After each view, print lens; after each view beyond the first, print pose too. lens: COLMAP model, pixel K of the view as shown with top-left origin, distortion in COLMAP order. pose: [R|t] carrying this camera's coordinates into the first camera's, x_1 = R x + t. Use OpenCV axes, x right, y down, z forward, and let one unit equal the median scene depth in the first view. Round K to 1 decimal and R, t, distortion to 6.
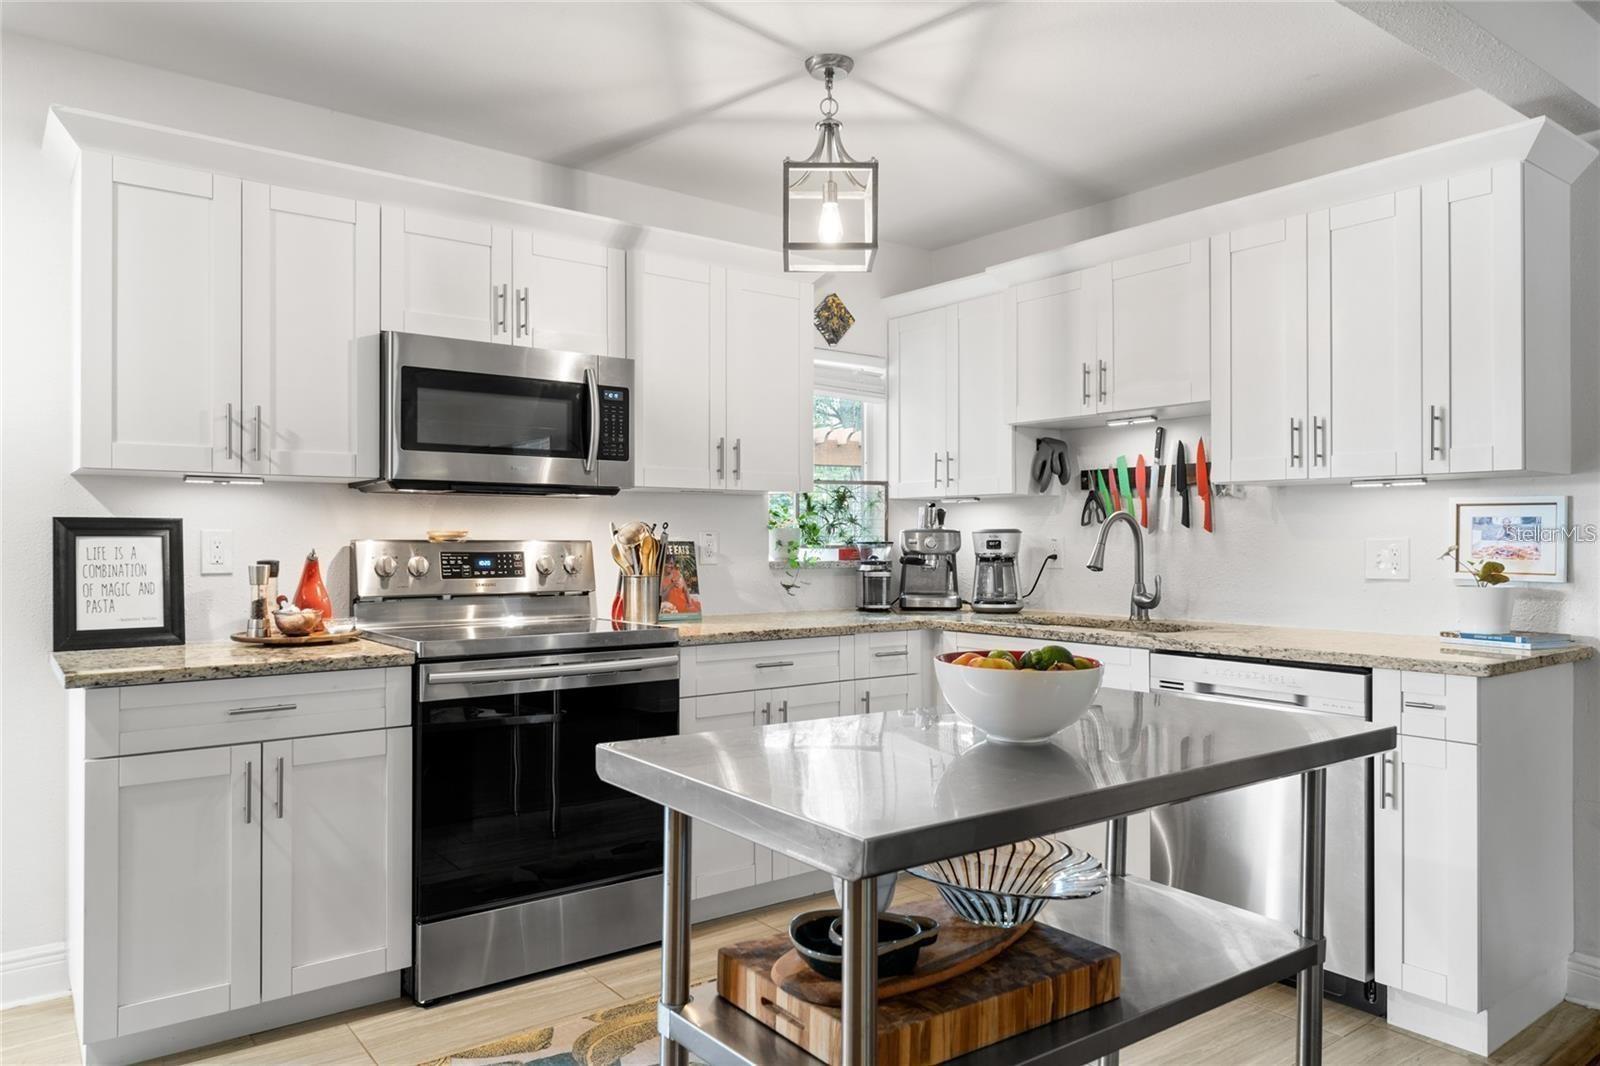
lens RADIAL K [[1066.5, 0, 824.4], [0, 1066.5, 531.6], [0, 0, 1]] dist [0.000167, 0.001329]
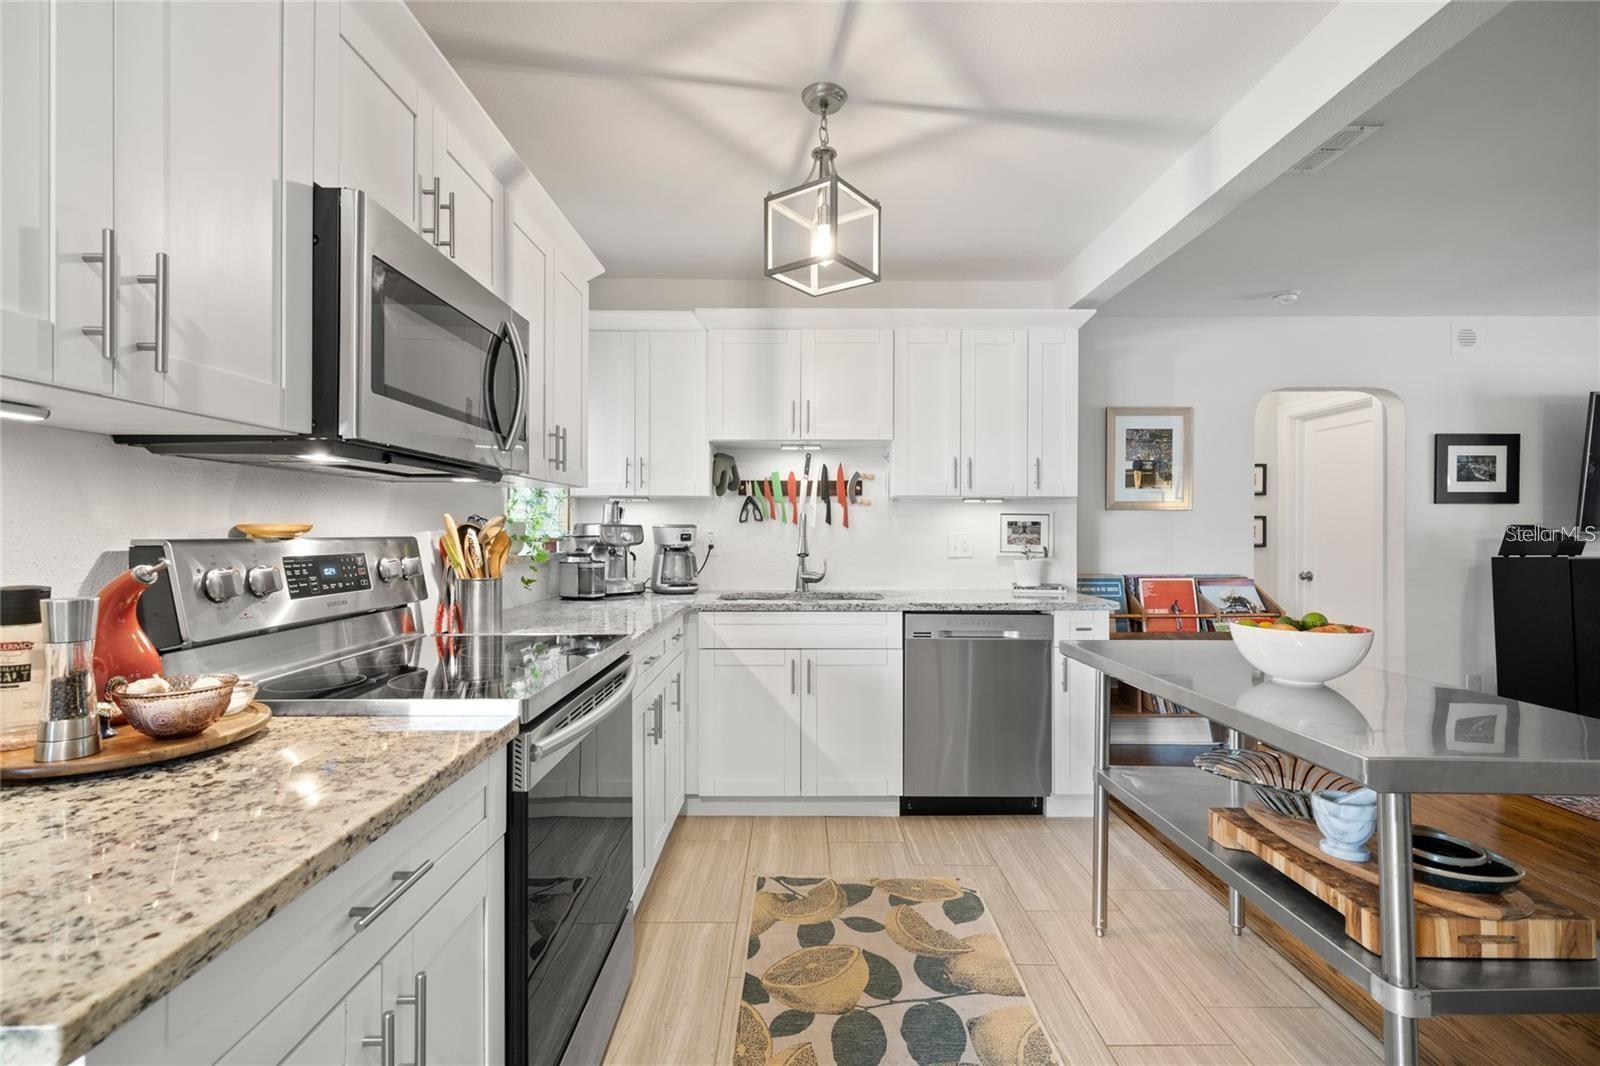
lens RADIAL K [[717.3, 0, 797.6], [0, 717.3, 528.4], [0, 0, 1]] dist [0.002010, 0.000385]
pose [[0.614726, 0.002605, 0.788736, -0.487097], [-0.008076, 0.999963, 0.002992, -0.001817], [-0.788699, -0.008209, 0.614724, 0.473924]]
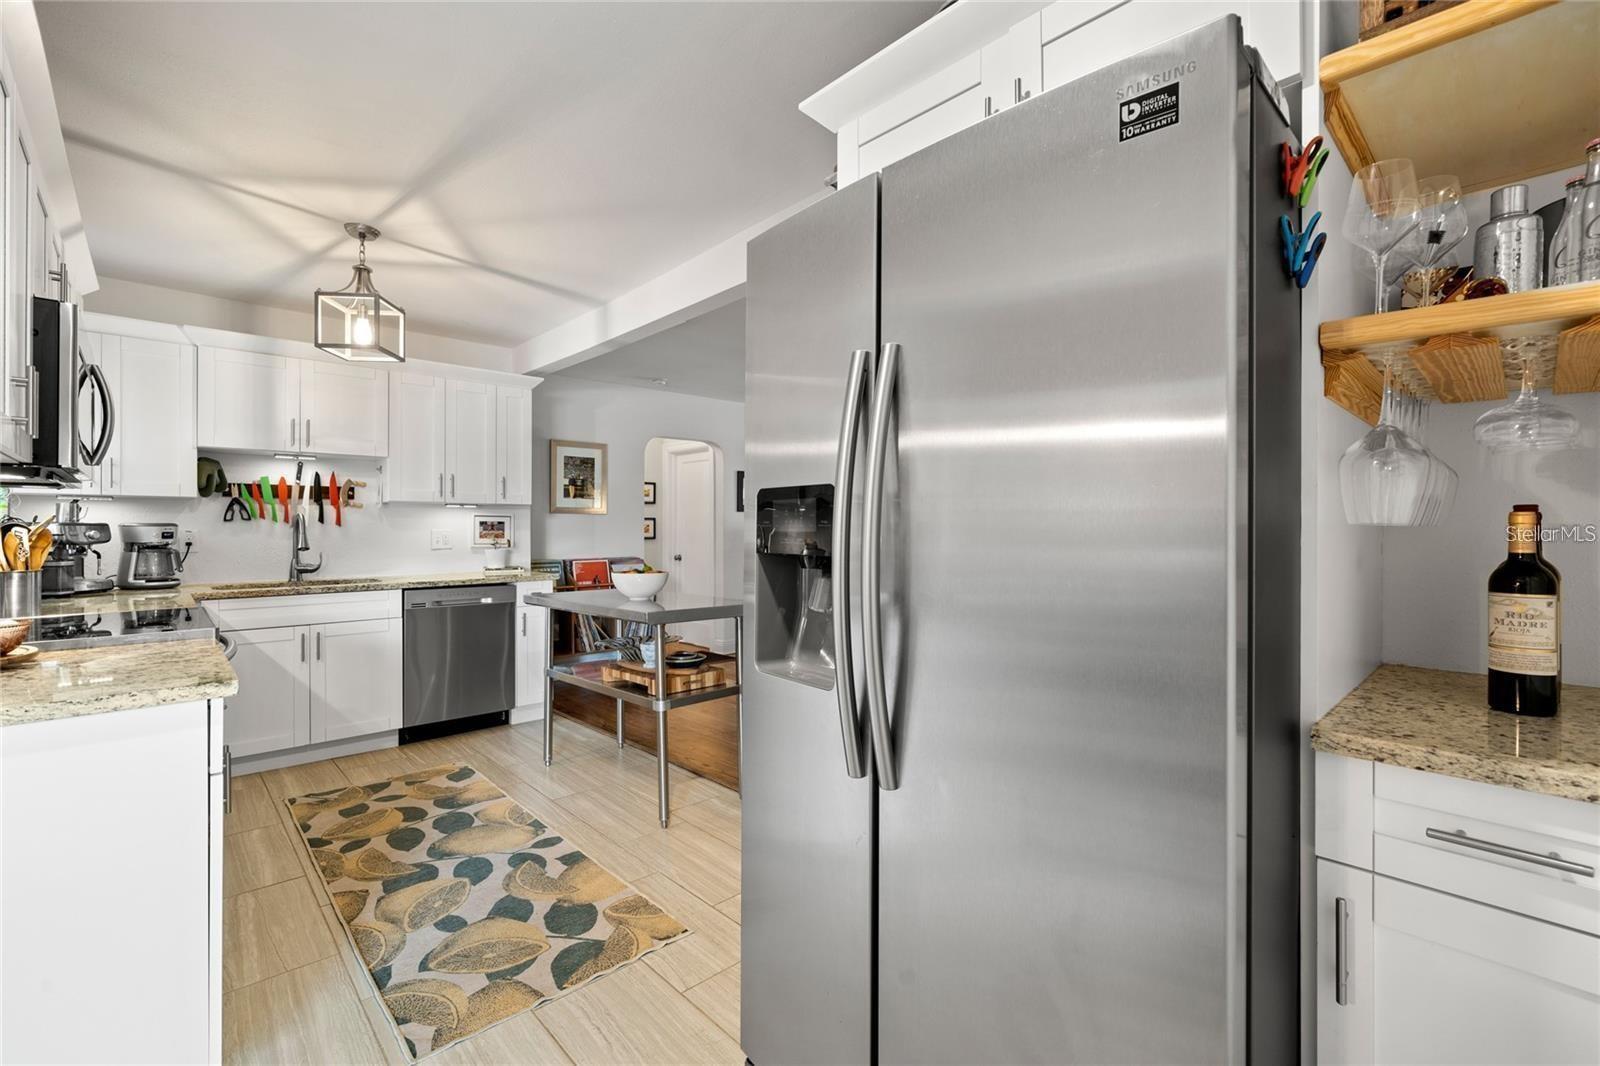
lens RADIAL K [[696.8, 0, 794.8], [0, 696.8, 528.2], [0, 0, 1]] dist [-0.002117, -0.000074]
pose [[-0.082827, 0.000049, 0.996564, -0.891987], [-0.006545, 0.999978, -0.000594, -0.001113], [-0.996542, -0.006572, -0.082825, 0.370597]]
